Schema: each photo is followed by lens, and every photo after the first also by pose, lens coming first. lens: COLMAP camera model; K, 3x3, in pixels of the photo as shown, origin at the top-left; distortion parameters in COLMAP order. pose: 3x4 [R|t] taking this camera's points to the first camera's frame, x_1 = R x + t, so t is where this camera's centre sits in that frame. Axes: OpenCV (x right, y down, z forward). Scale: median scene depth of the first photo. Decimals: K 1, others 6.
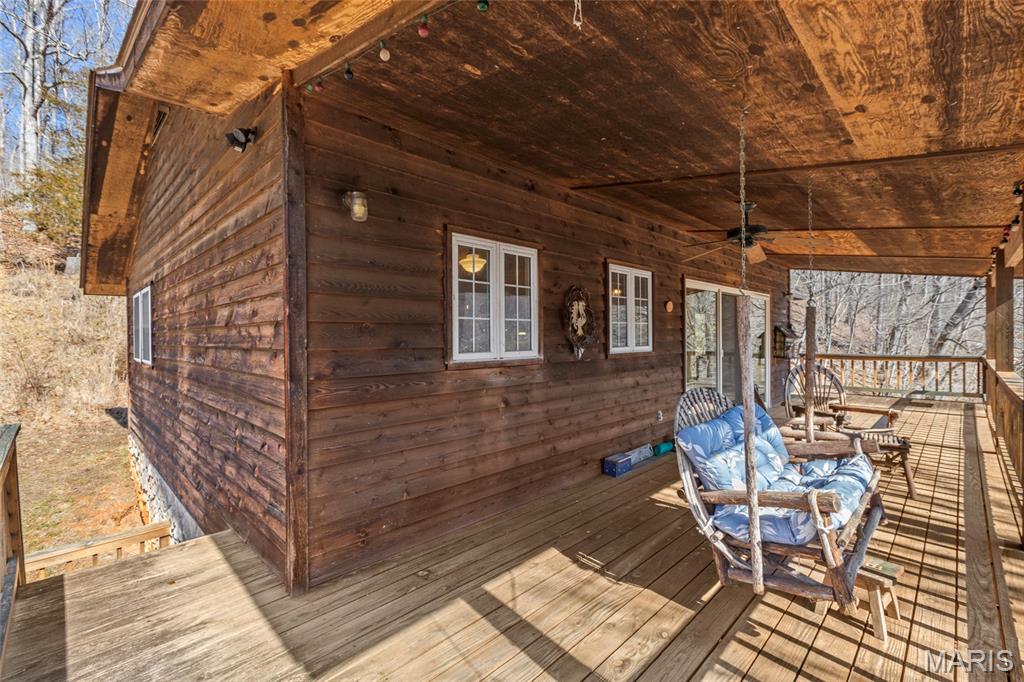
lens RADIAL K [[457.2, 0, 512.3], [0, 457.2, 337.5], [0, 0, 1]] dist [-0.001285, 0.000037]
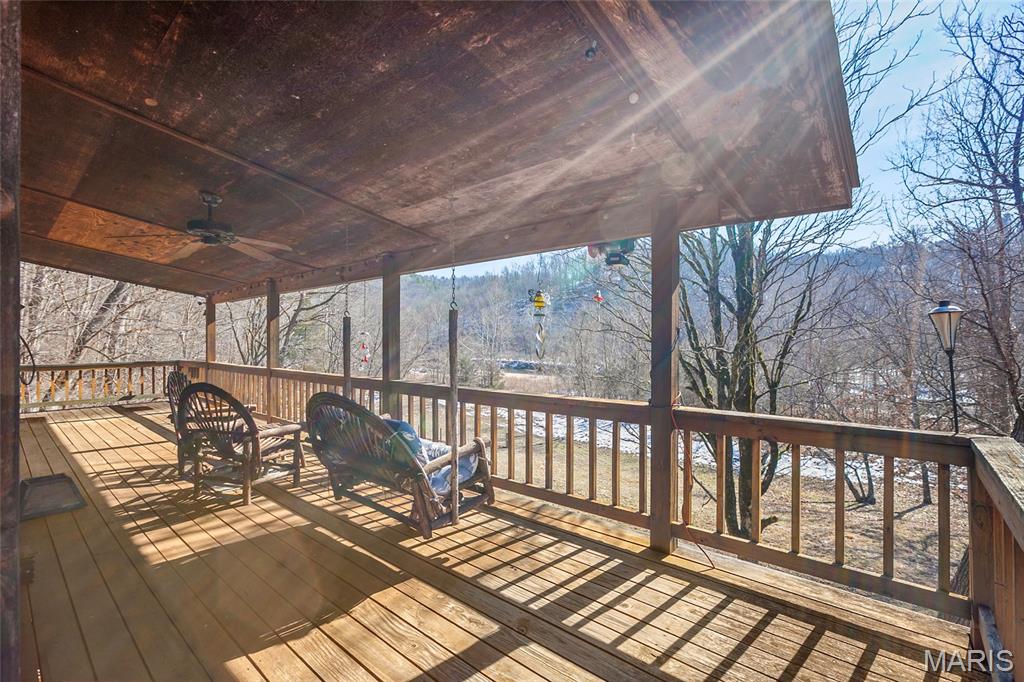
lens RADIAL K [[457.2, 0, 512.3], [0, 457.2, 341.3], [0, 0, 1]] dist [-0.001285, 0.000037]
pose [[-0.070373, 0.004863, 0.997509, -0.813769], [0.005674, 0.999974, -0.004475, 0.007550], [-0.997505, 0.005345, -0.070399, 0.864396]]
